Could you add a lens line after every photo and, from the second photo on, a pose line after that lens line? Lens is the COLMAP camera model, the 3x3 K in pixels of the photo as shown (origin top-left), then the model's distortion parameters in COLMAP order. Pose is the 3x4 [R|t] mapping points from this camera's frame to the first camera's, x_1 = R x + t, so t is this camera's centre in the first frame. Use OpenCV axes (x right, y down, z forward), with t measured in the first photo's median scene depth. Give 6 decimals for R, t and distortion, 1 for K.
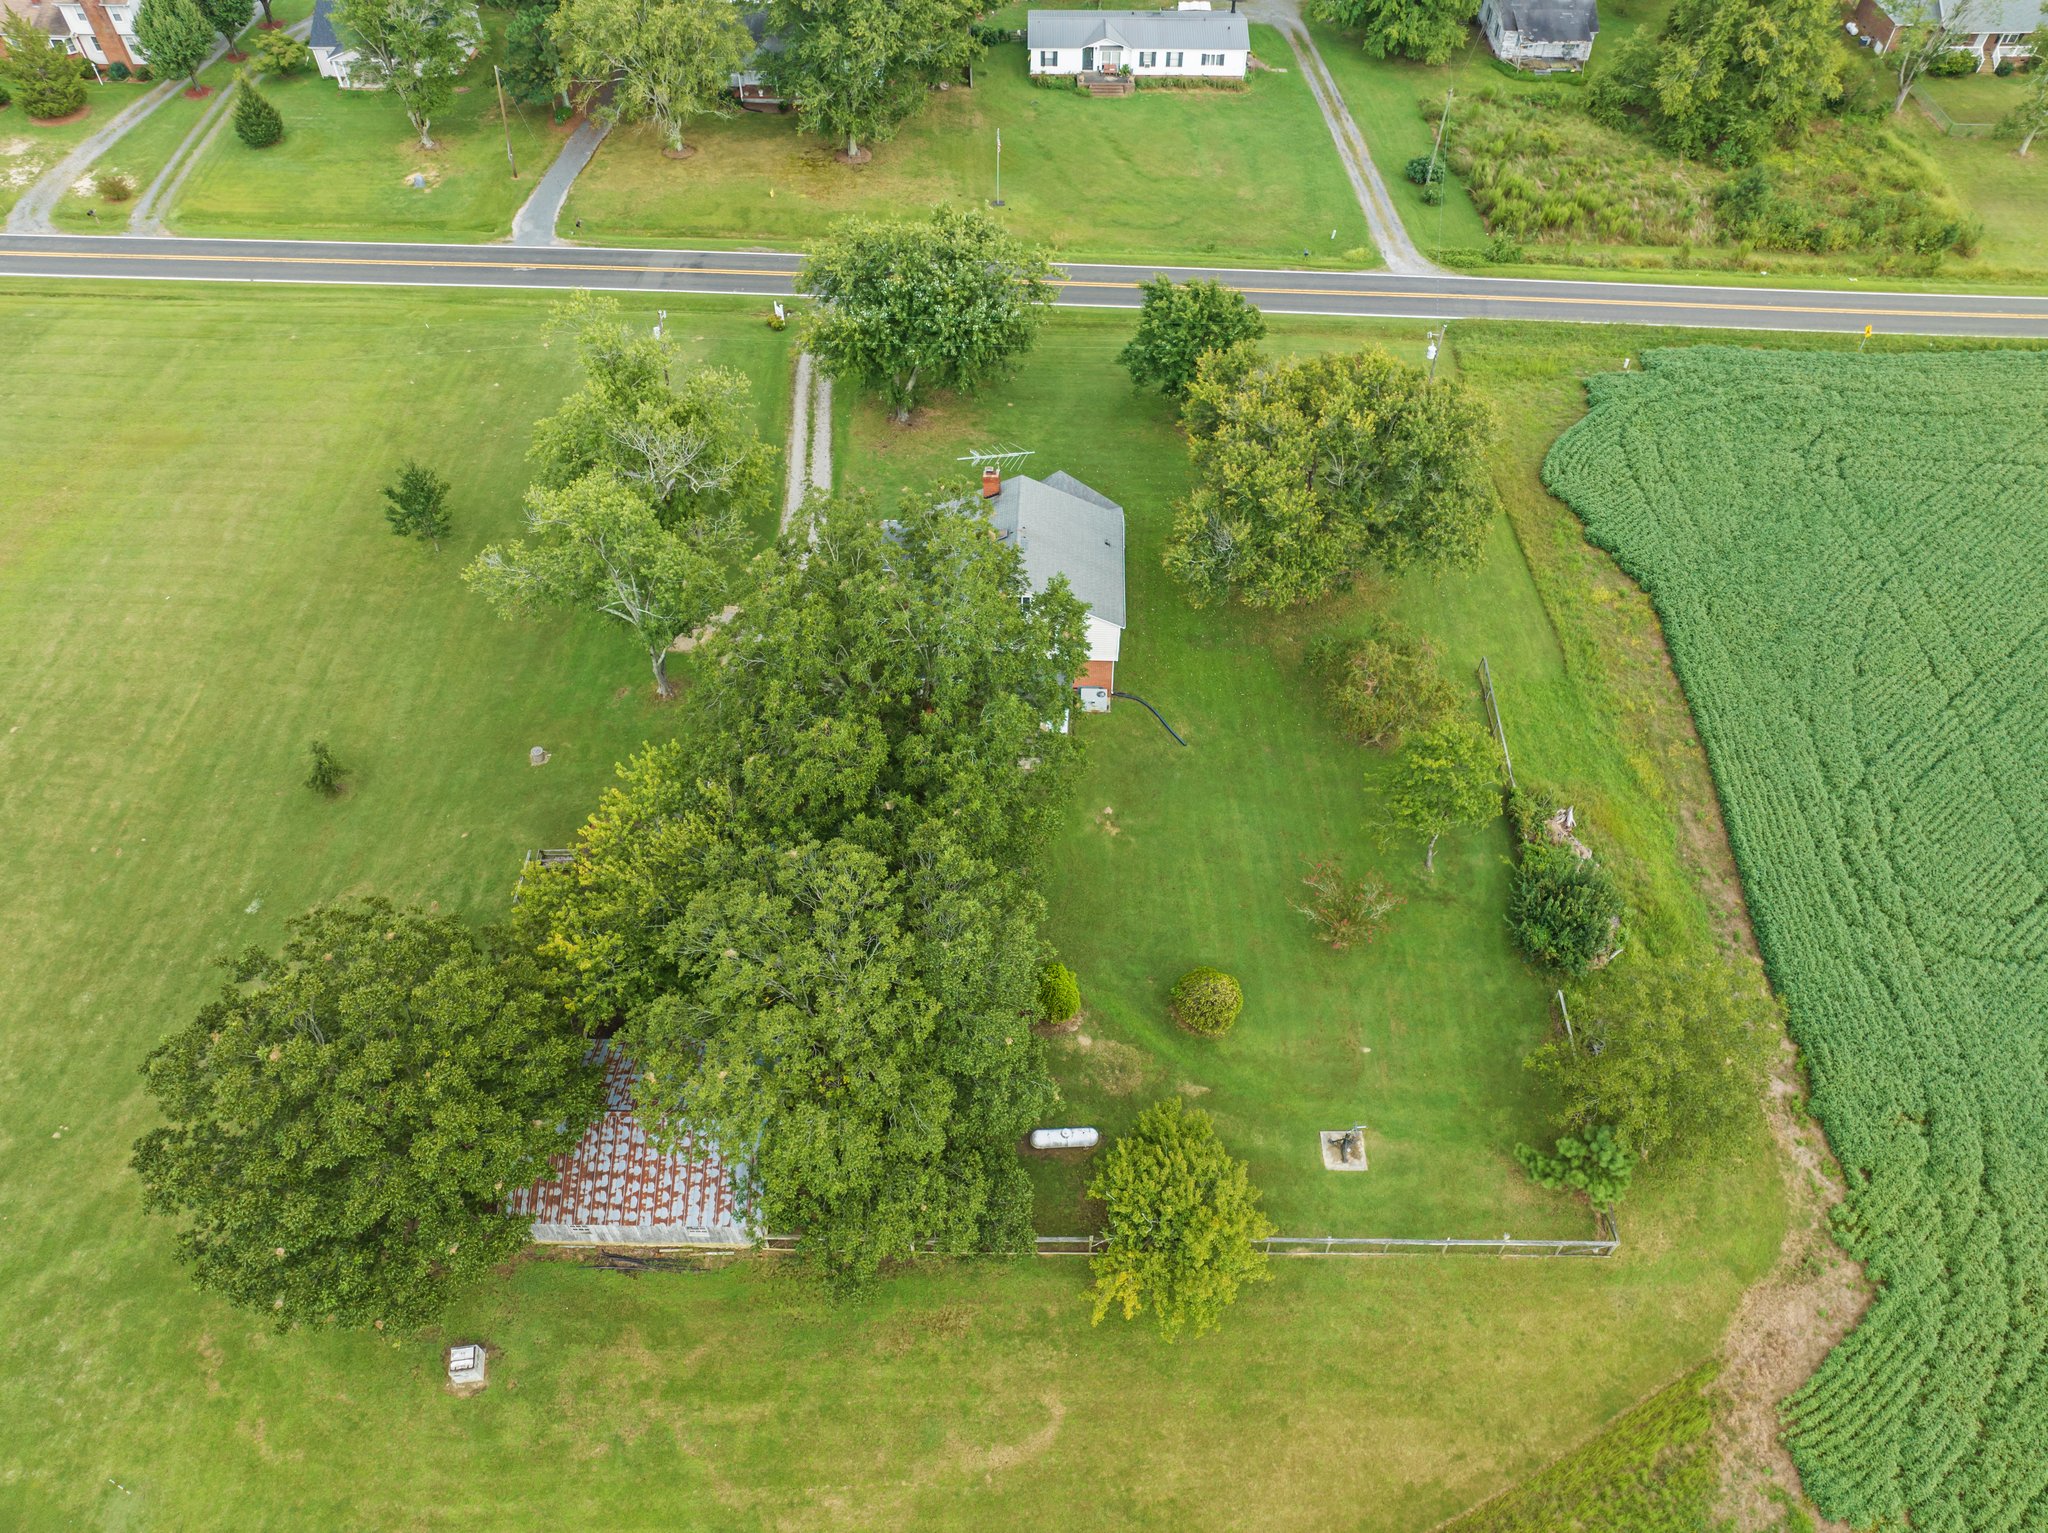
lens RADIAL K [[1474.4, 0, 1024.0], [0, 1474.4, 766.5], [0, 0, 1]] dist [-0.068080, 0.046317]
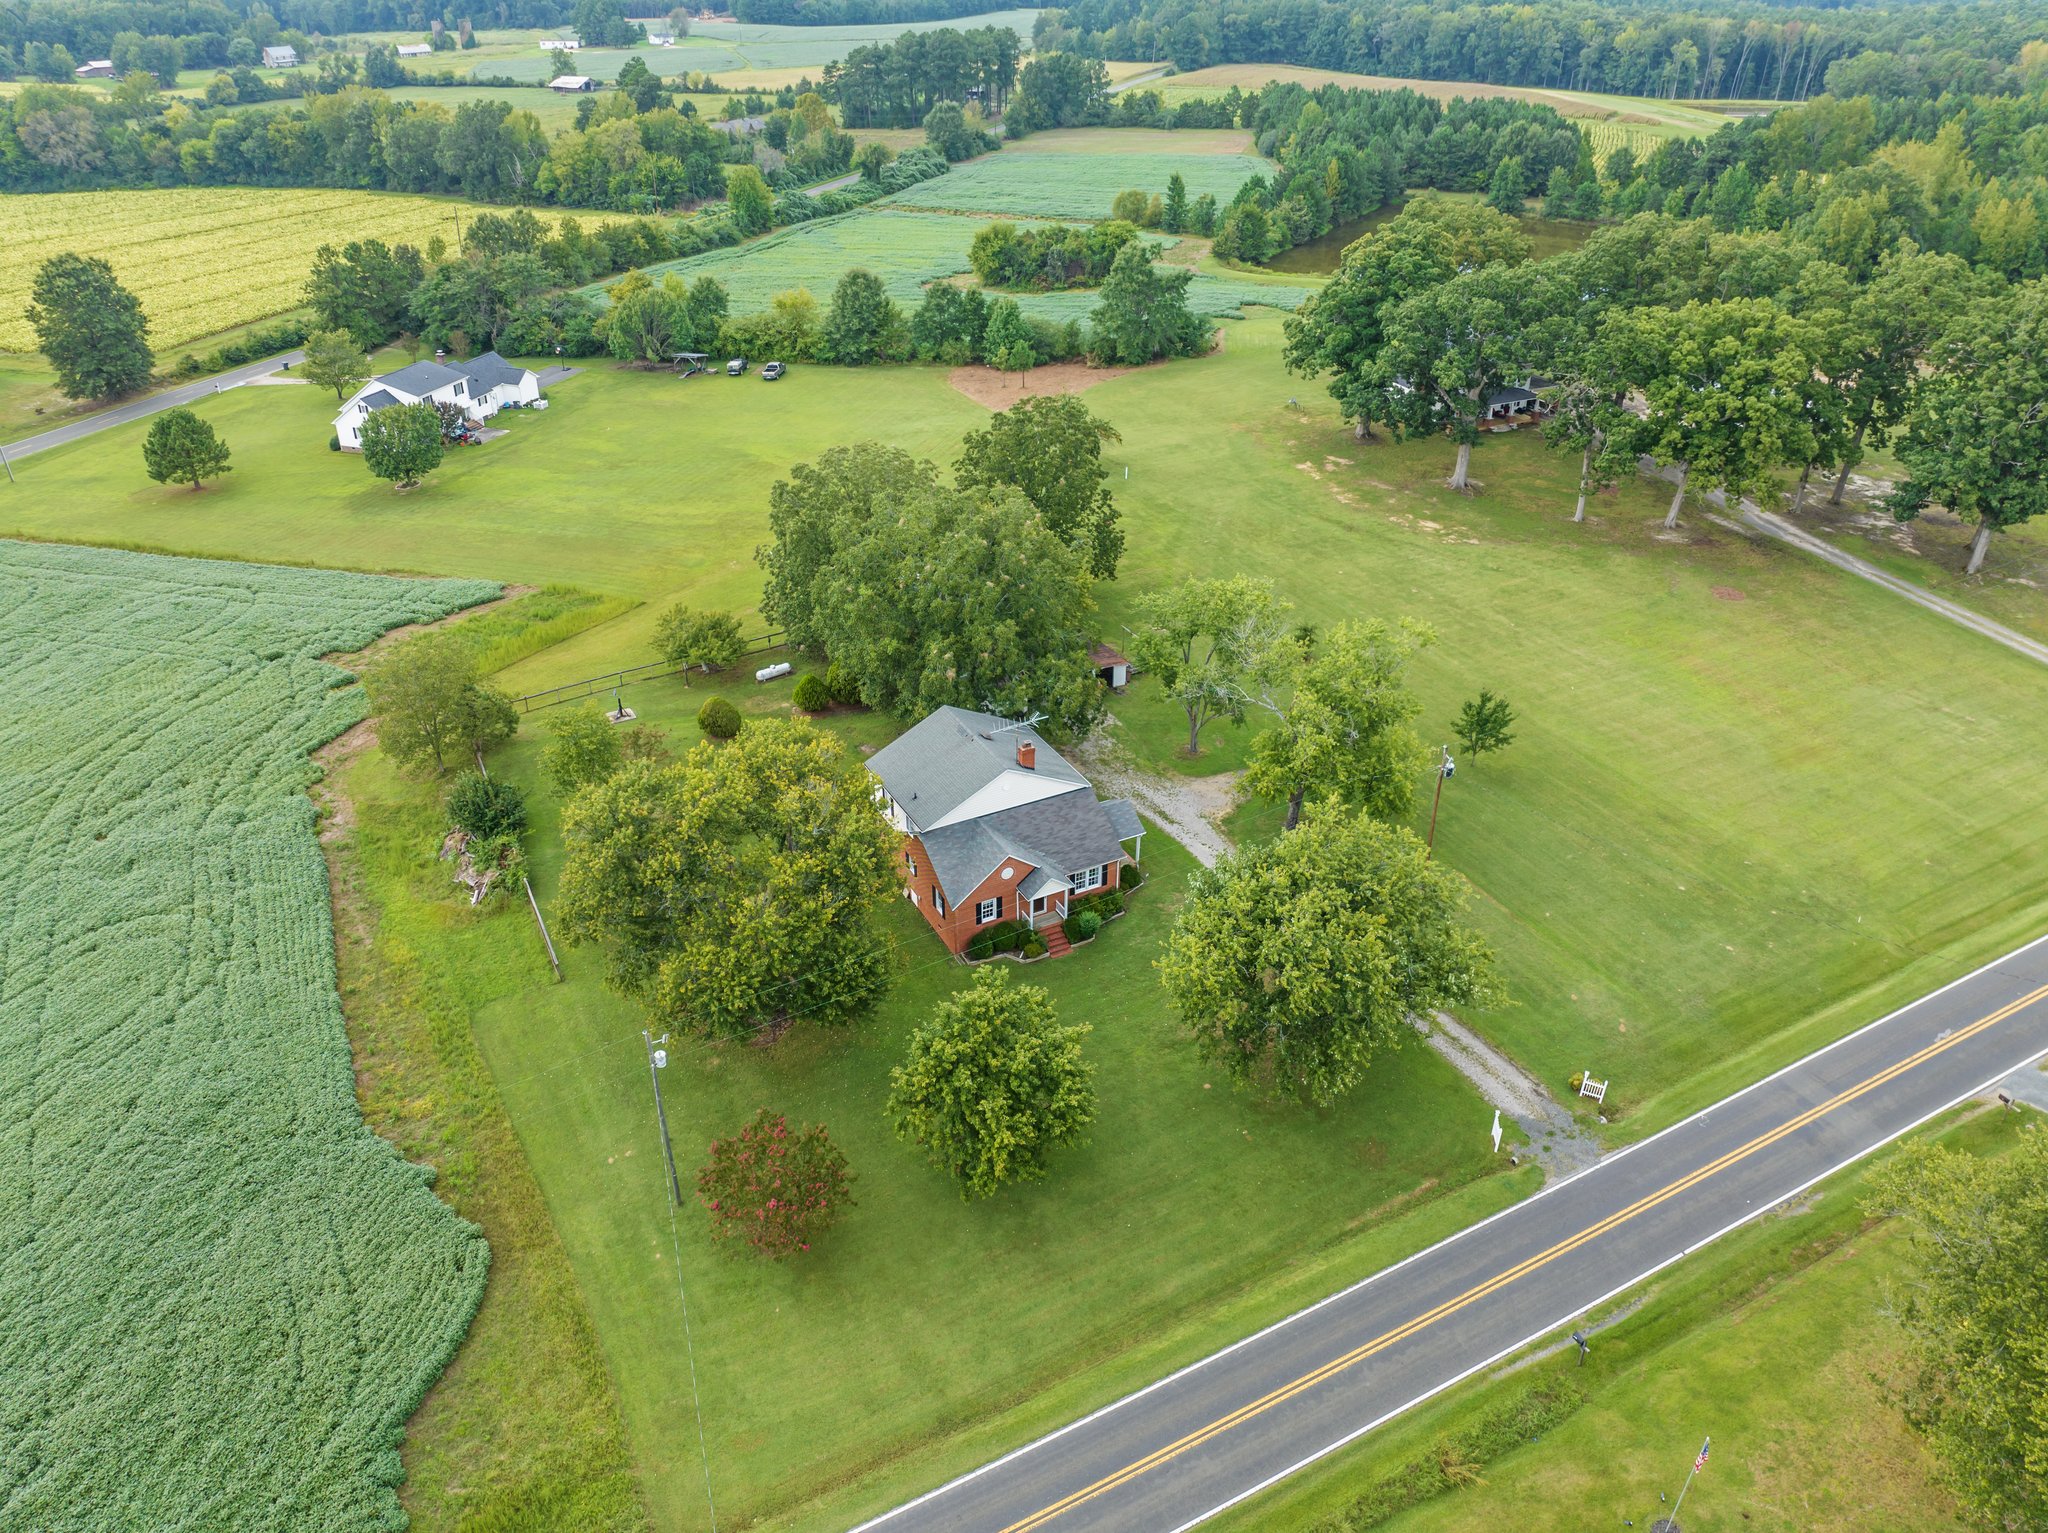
lens RADIAL K [[1453.1, 0, 1033.6], [0, 1453.1, 752.4], [0, 0, 1]] dist [-0.051749, 0.022042]
pose [[-0.871558, 0.239376, -0.427885, 0.425582], [-0.375639, 0.234844, 0.896518, -1.136026], [0.315092, 0.942097, -0.114761, 1.095793]]
